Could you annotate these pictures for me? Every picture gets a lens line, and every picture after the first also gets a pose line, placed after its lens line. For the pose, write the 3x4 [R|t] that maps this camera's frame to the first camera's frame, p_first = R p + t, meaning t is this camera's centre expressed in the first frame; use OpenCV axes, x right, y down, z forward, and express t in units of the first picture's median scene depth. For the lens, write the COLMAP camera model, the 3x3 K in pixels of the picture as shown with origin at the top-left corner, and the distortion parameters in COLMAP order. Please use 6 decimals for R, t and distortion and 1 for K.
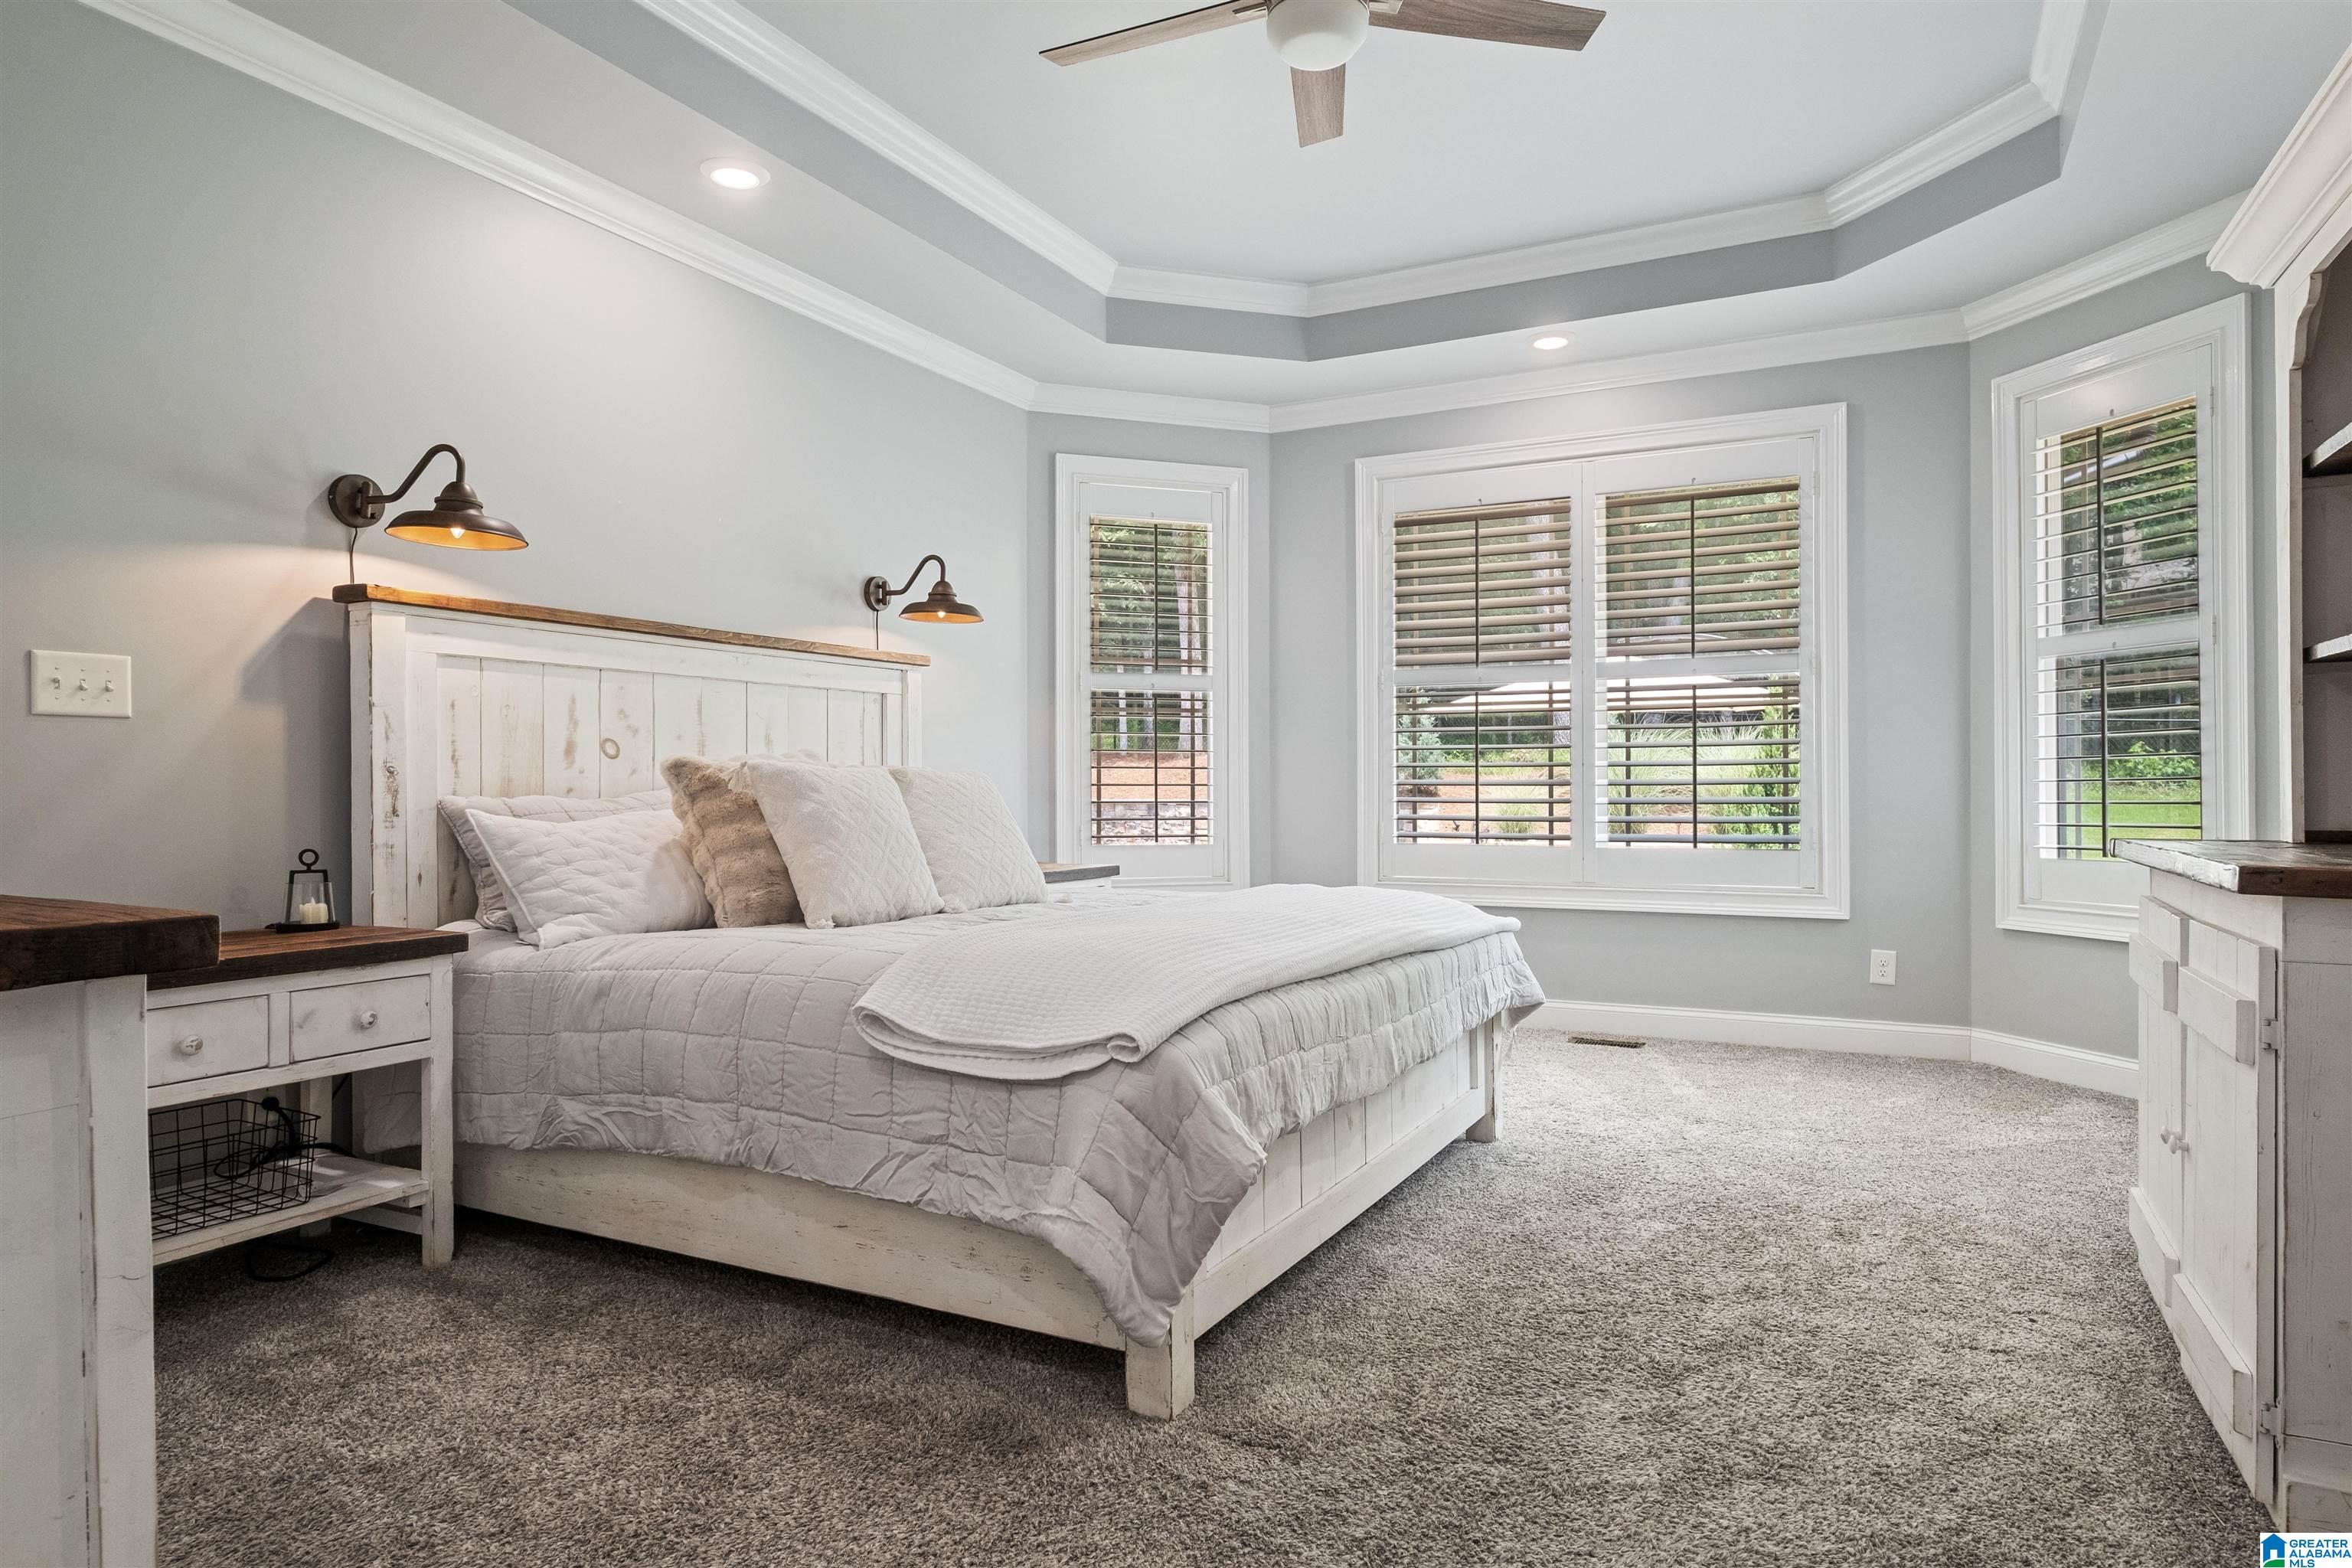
lens RADIAL K [[1356.3, 0, 1175.2], [0, 1356.3, 791.0], [0, 0, 1]] dist [0.002690, 0.000138]
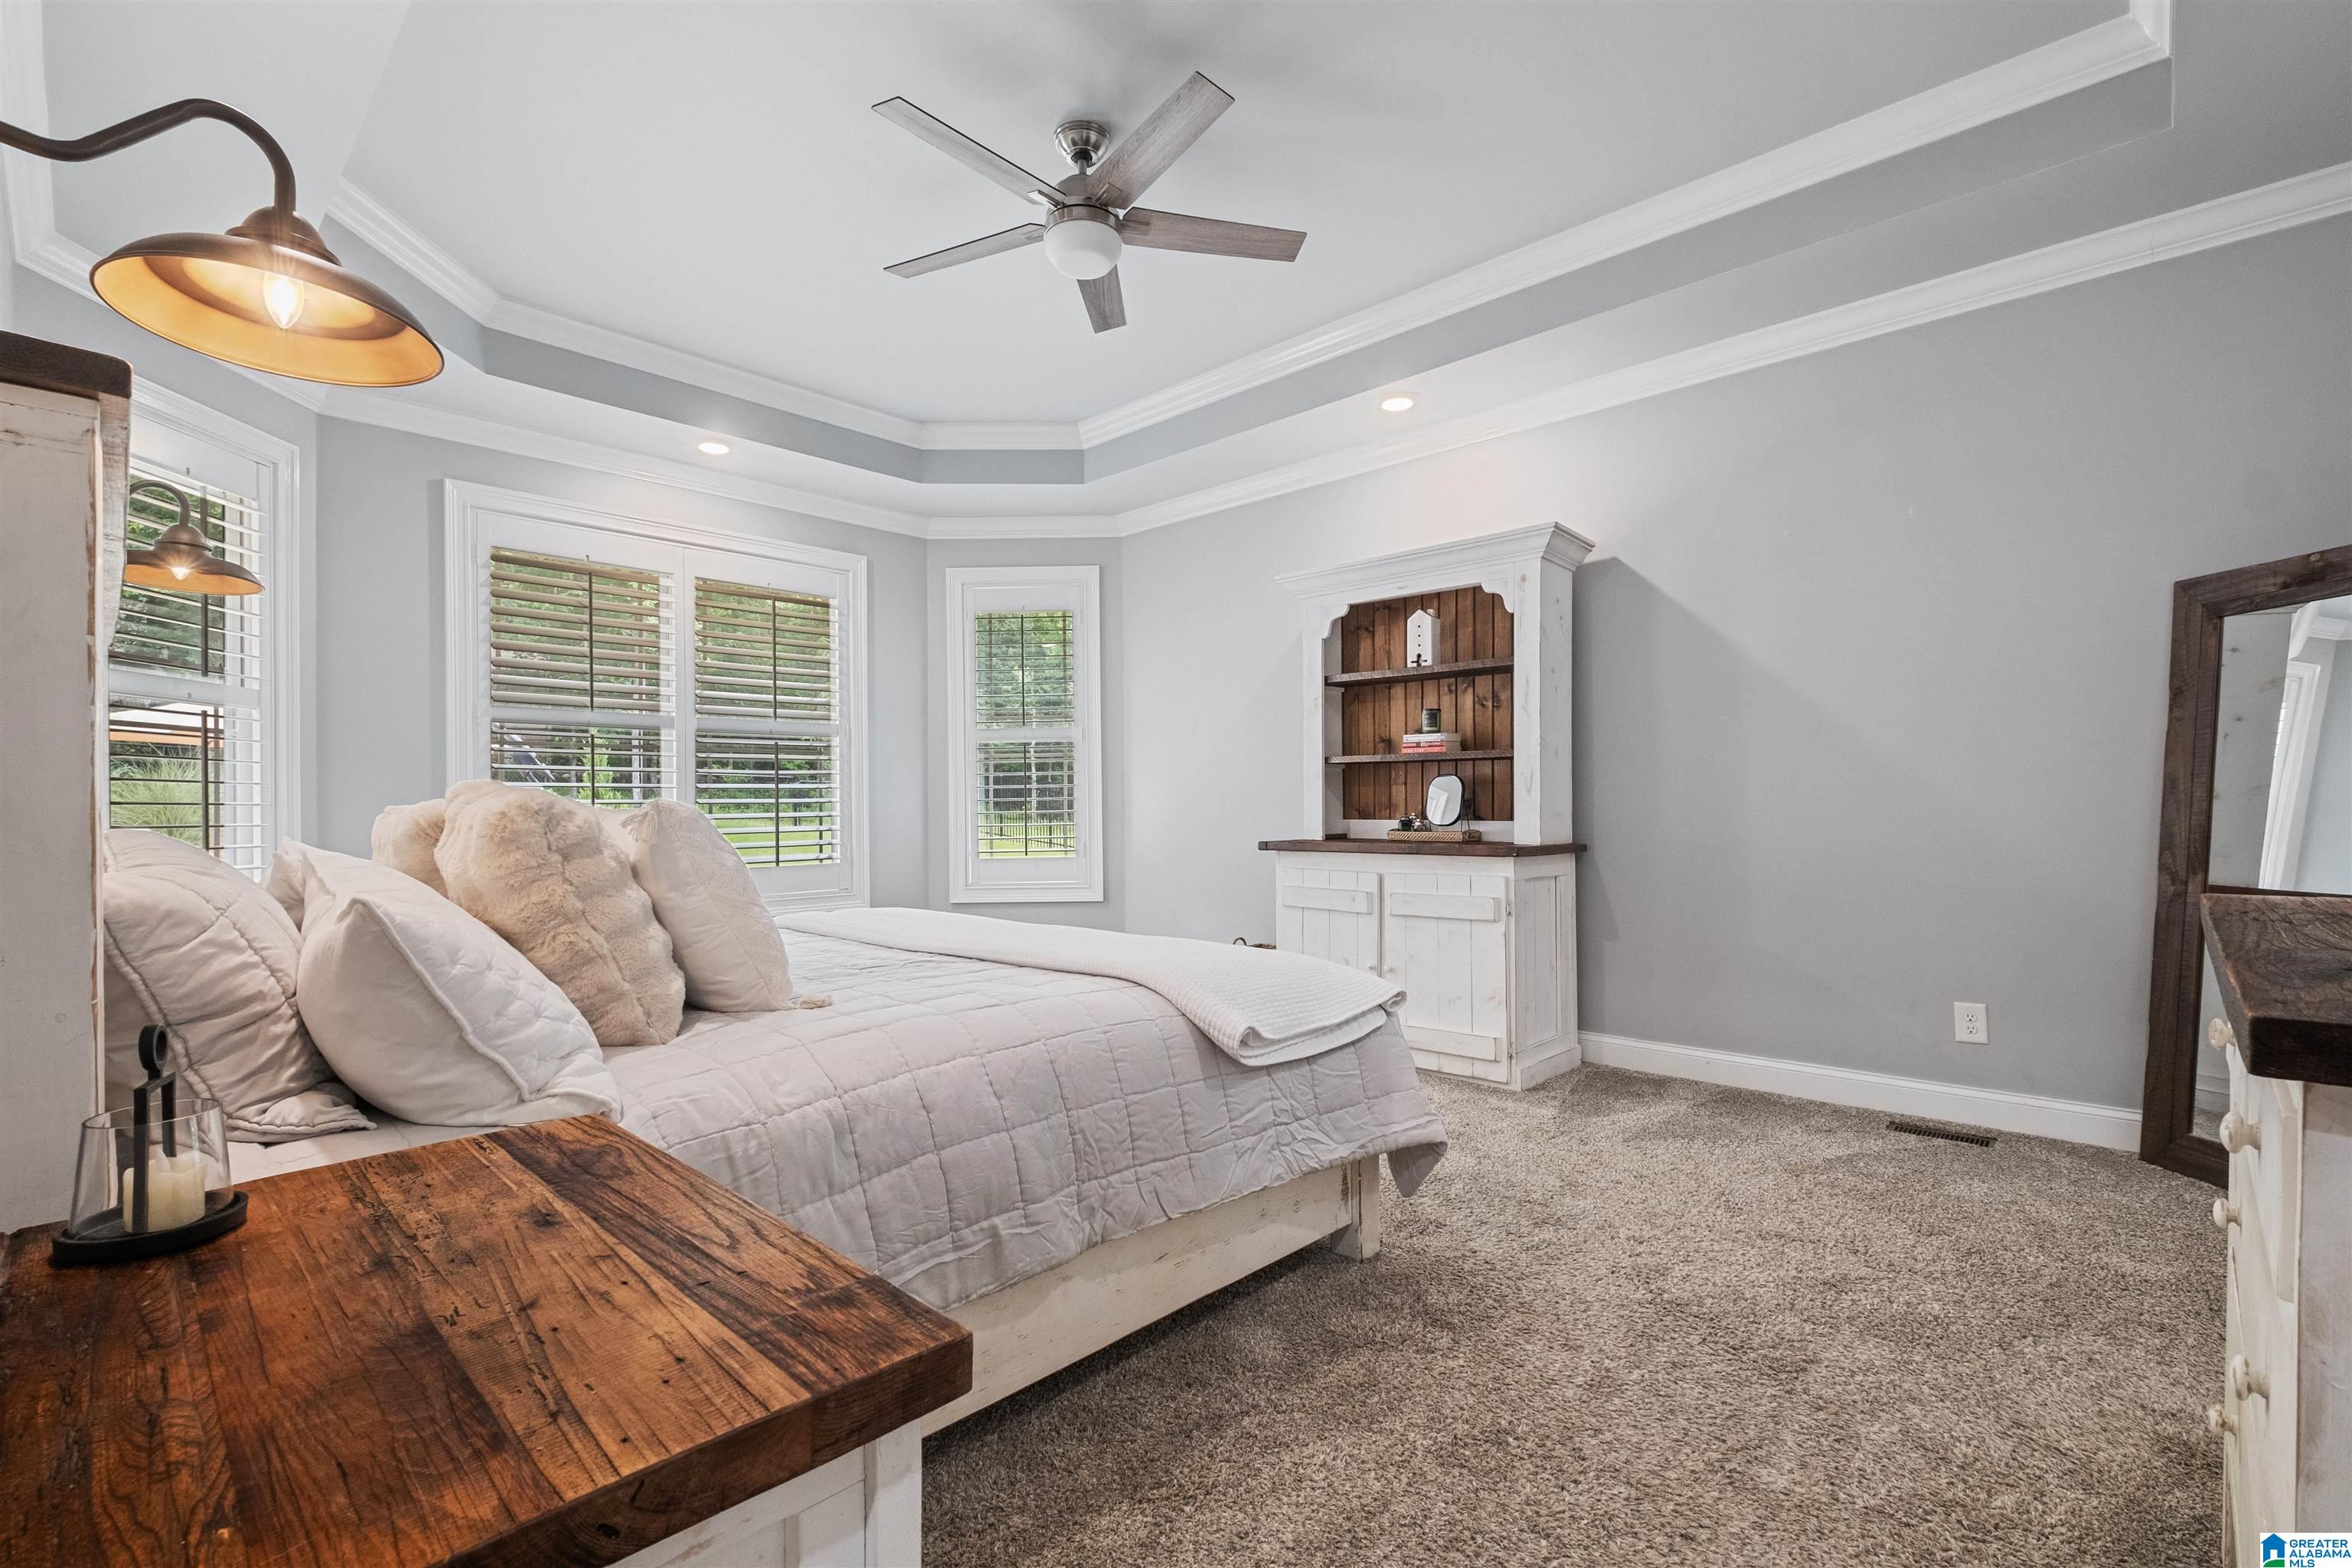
lens RADIAL K [[1041.7, 0, 1175.0], [0, 1041.7, 783.9], [0, 0, 1]] dist [0.004459, 0.000225]
pose [[0.294090, 0.021525, 0.955535, -0.470891], [0.010398, 0.999615, -0.025718, -0.008788], [-0.955721, 0.017499, 0.293753, 0.351697]]
